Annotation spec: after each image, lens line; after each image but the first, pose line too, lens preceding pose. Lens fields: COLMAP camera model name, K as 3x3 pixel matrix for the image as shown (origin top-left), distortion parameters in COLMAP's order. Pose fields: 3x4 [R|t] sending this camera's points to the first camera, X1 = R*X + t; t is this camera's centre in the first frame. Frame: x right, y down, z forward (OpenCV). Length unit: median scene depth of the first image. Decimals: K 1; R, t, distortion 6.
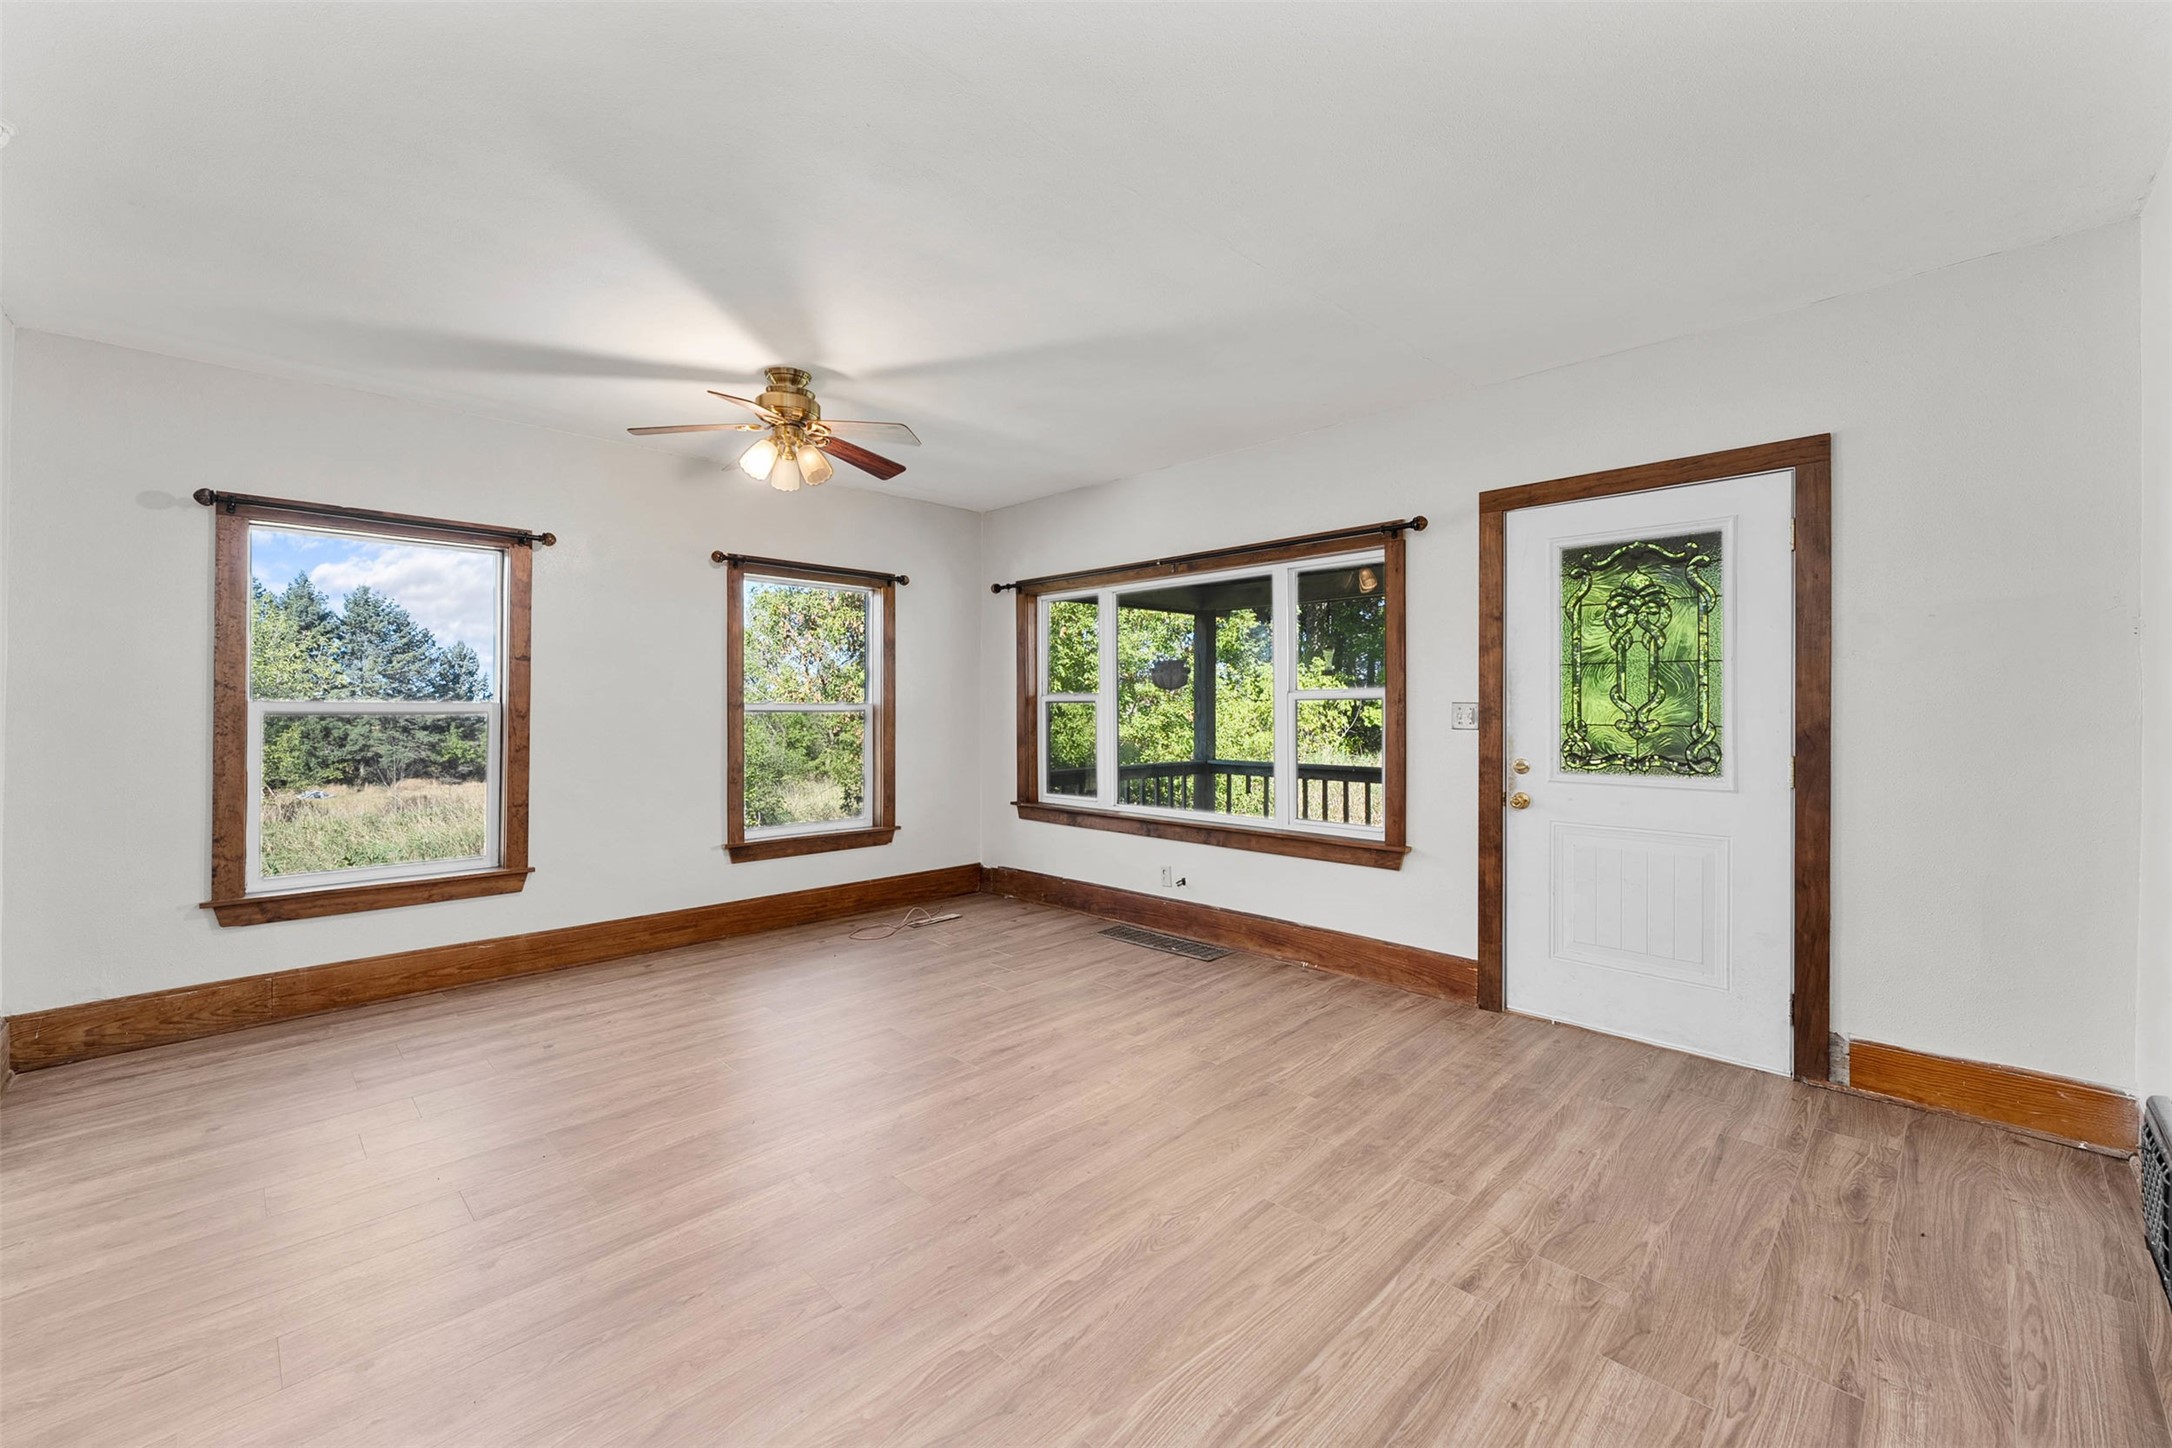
lens RADIAL K [[874.7, 0, 1075.7], [0, 874.7, 704.8], [0, 0, 1]] dist [0.000936, 0.000124]
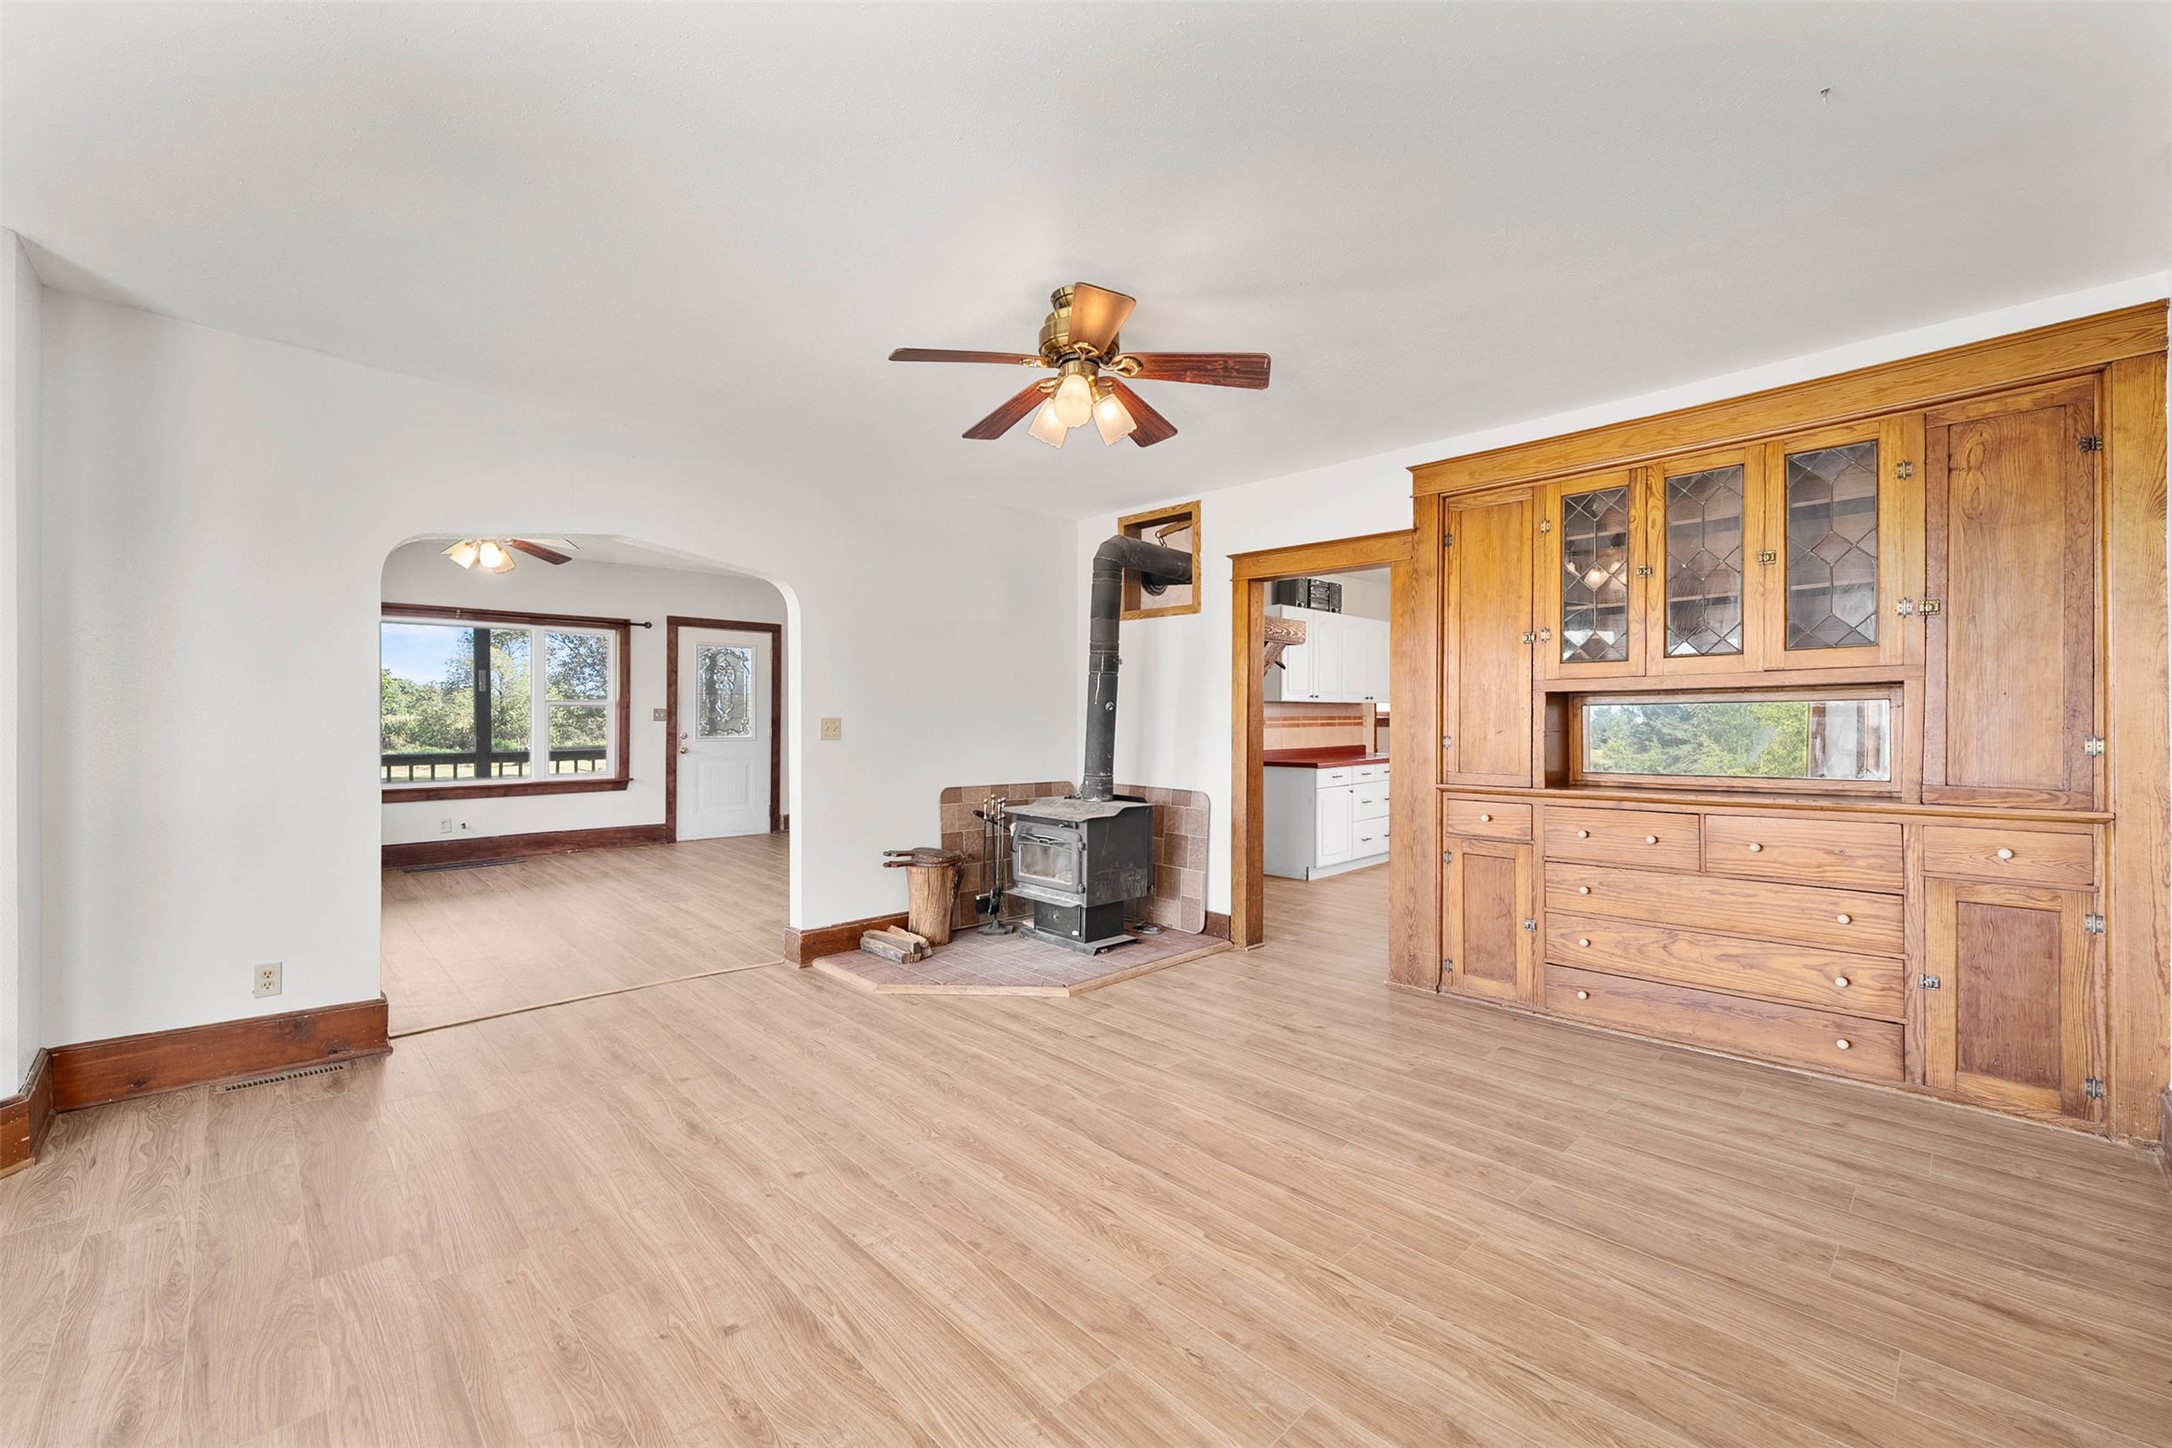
lens RADIAL K [[874.7, 0, 1083.8], [0, 874.7, 719.4], [0, 0, 1]] dist [0.000936, 0.000124]
pose [[0.001912, -0.008748, 0.999960, -1.812232], [-0.007250, 0.999935, 0.008762, -0.002149], [-0.999972, -0.007266, 0.001849, -0.081781]]
